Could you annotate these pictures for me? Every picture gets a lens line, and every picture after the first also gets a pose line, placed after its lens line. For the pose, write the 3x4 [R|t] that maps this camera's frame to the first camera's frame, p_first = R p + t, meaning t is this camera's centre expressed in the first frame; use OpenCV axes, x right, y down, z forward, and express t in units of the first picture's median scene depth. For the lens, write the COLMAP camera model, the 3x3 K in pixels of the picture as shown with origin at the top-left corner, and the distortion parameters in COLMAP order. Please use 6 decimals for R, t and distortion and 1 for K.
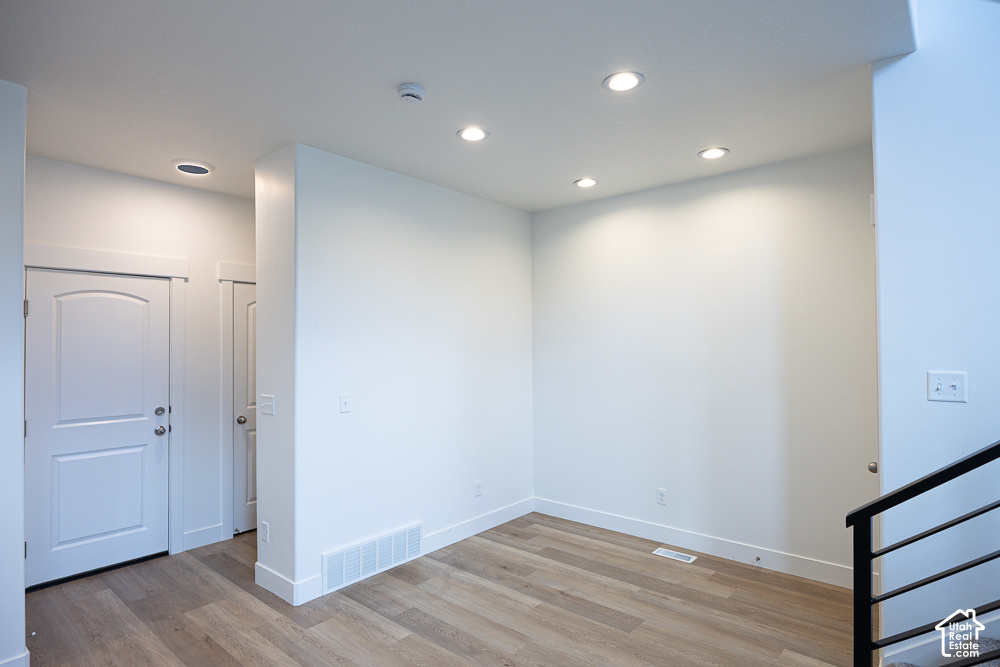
lens RADIAL K [[524.1, 0, 500.6], [0, 524.1, 335.0], [0, 0, 1]] dist [-0.007376, -0.000344]
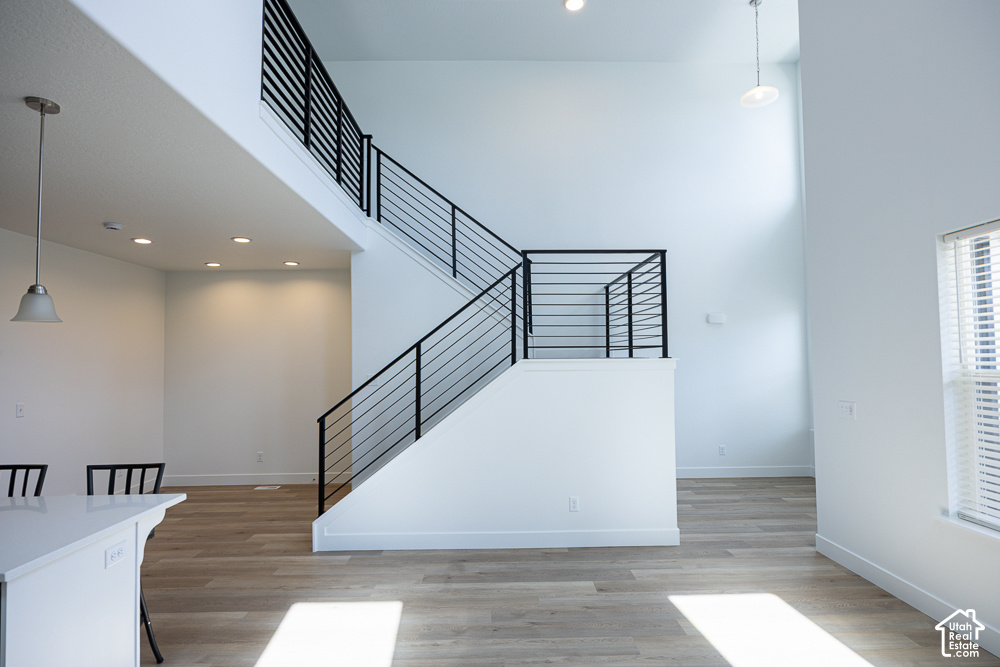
lens RADIAL K [[524.1, 0, 503.4], [0, 524.1, 334.7], [0, 0, 1]] dist [-0.007376, -0.000344]
pose [[0.754858, 0.020298, 0.655574, -0.239183], [0.000785, 0.999492, -0.031850, -0.025331], [-0.655888, 0.024557, 0.754459, -0.895503]]
